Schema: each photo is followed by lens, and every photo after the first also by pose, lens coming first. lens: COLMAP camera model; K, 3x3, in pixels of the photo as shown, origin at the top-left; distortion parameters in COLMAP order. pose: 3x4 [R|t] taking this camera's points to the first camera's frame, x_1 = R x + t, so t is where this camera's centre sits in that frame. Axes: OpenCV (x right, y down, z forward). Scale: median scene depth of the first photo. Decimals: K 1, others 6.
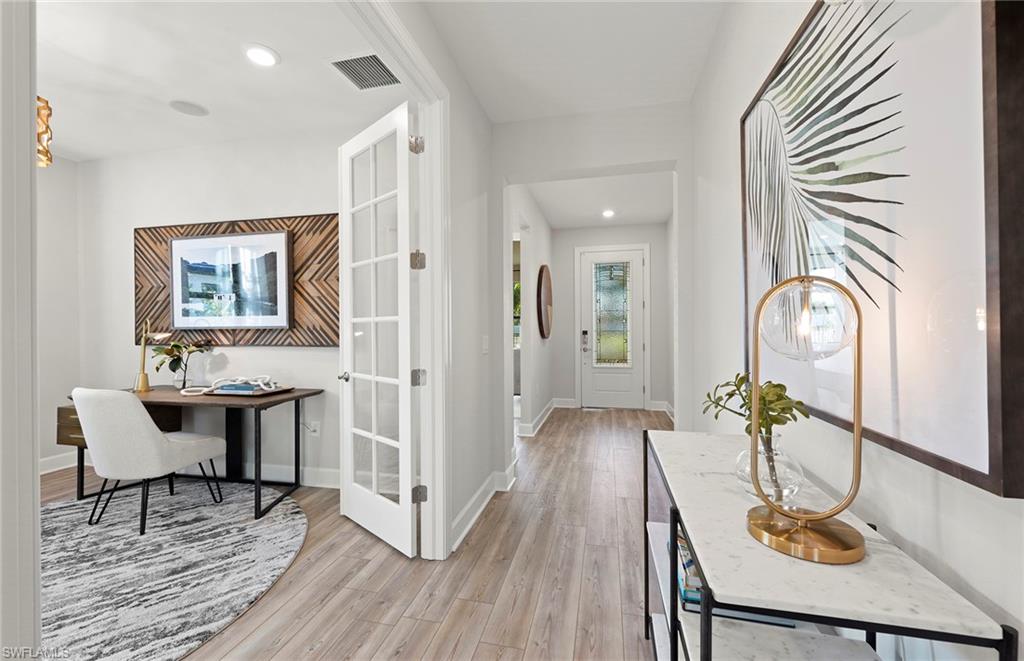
lens RADIAL K [[429.1, 0, 508.5], [0, 429.1, 330.5], [0, 0, 1]] dist [0.006130, -0.000032]
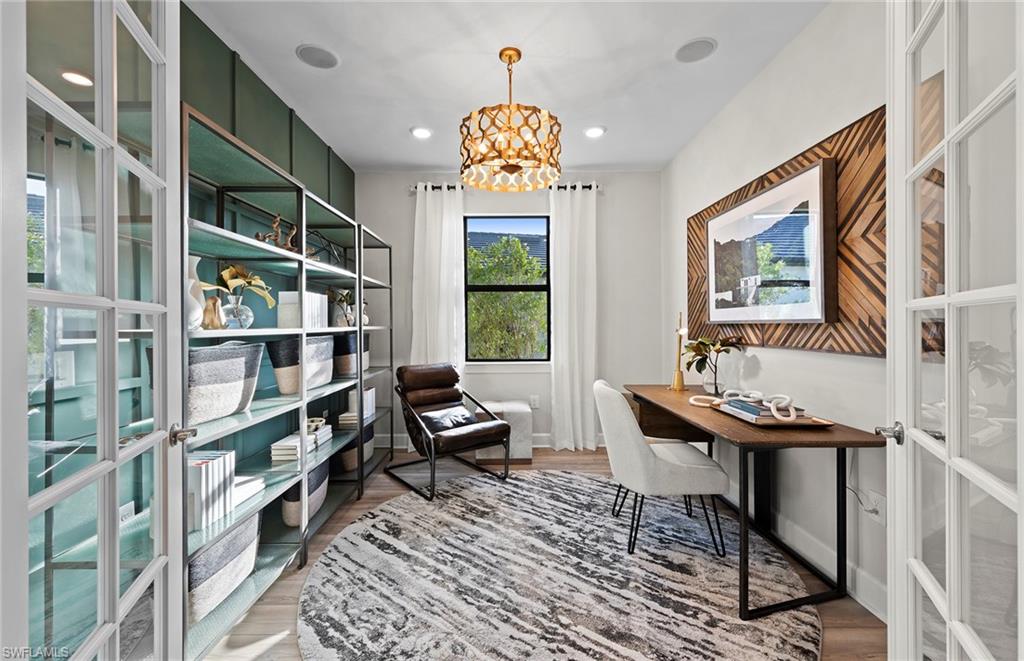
lens RADIAL K [[429.1, 0, 507.3], [0, 429.1, 324.3], [0, 0, 1]] dist [0.006130, -0.000032]
pose [[0.246052, 0.004736, -0.969245, -0.041128], [-0.000970, 0.999989, 0.004640, -0.005233], [0.969256, -0.000202, 0.246054, 0.442664]]
